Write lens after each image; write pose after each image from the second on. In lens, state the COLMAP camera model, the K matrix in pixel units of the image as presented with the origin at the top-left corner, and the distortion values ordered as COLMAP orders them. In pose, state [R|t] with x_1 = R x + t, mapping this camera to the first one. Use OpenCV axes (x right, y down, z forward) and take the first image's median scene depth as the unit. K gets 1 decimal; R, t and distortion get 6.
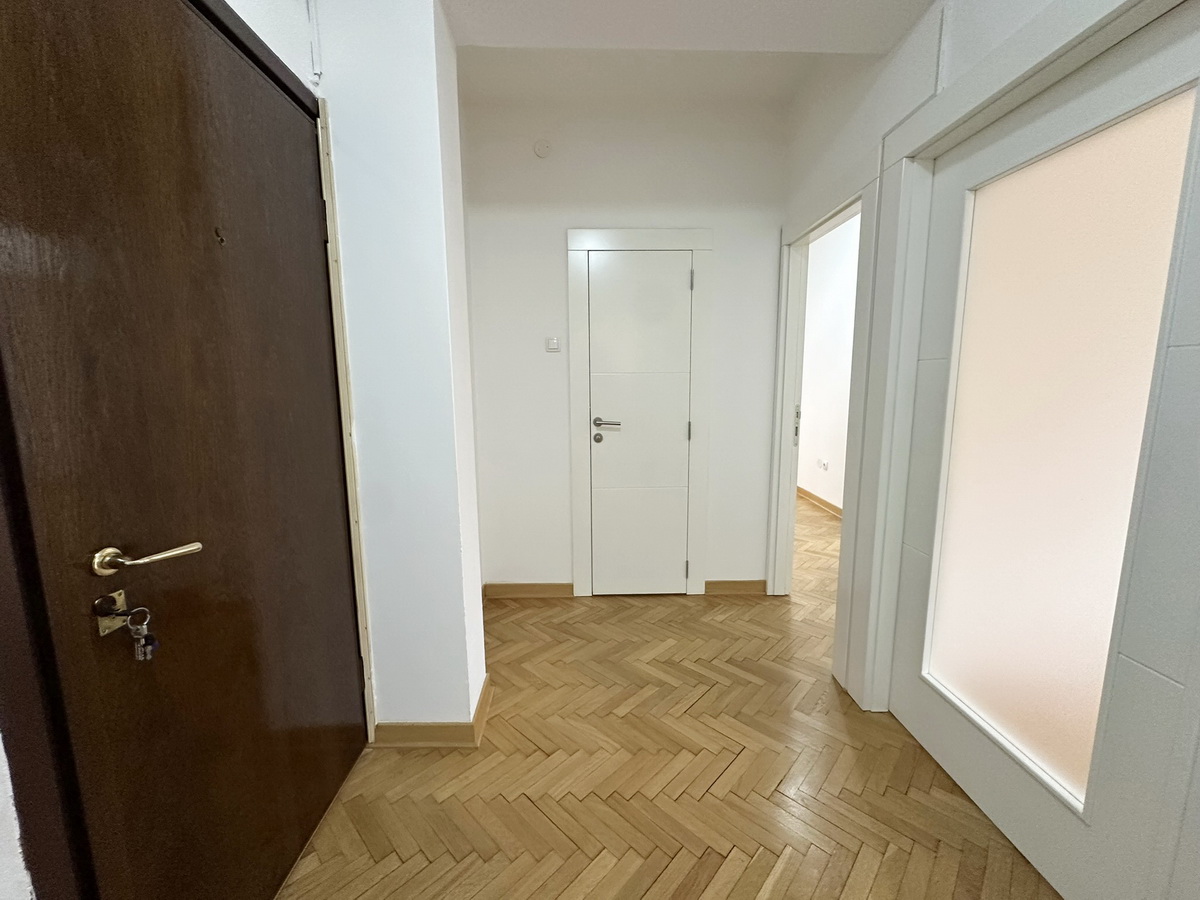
lens RADIAL K [[478.6, 0, 599.4], [0, 478.6, 449.0], [0, 0, 1]] dist [-0.001680, -0.000594]
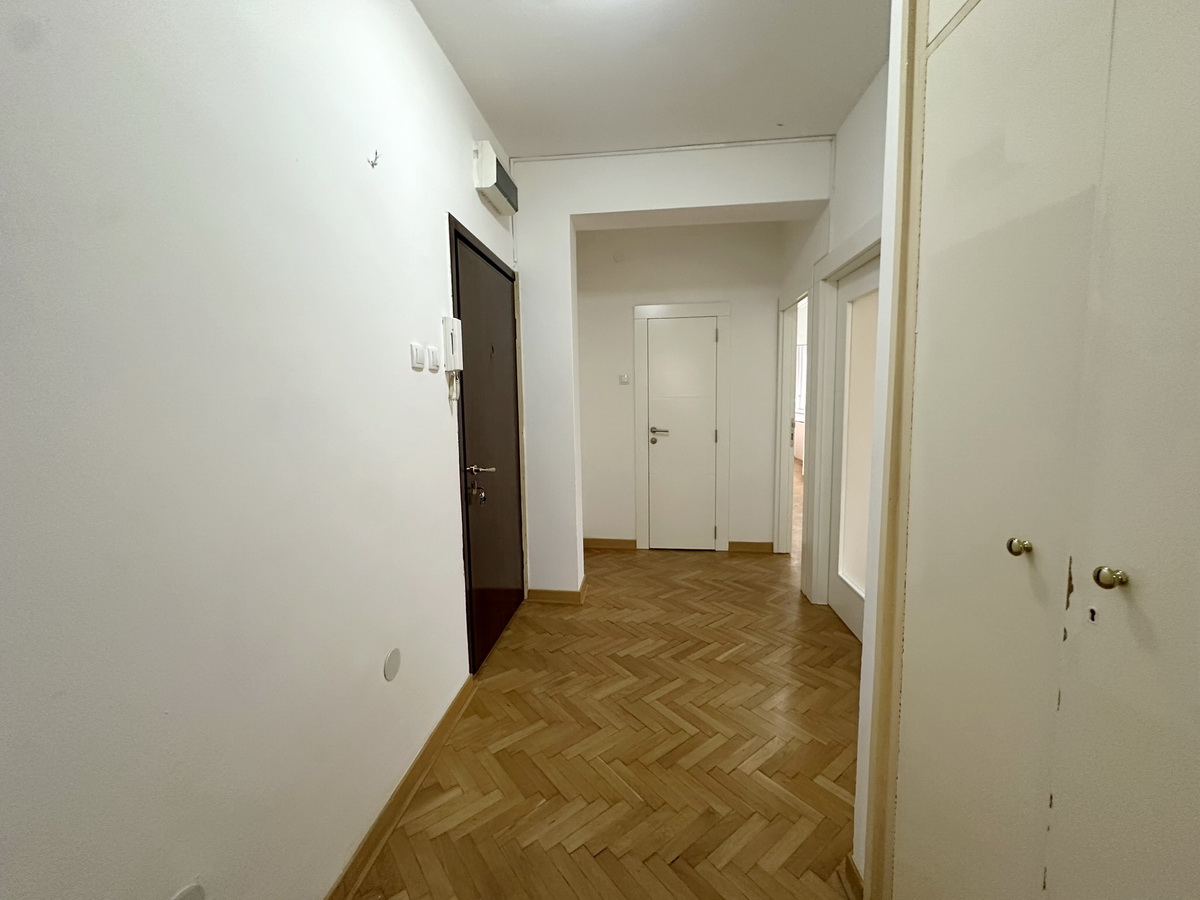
lens RADIAL K [[478.6, 0, 599.2], [0, 478.6, 447.8], [0, 0, 1]] dist [-0.001680, -0.000594]
pose [[0.989958, 0.005642, -0.141247, 0.050734], [-0.010932, 0.999266, -0.036704, 0.070286], [0.140937, 0.037879, 0.989294, -0.636665]]
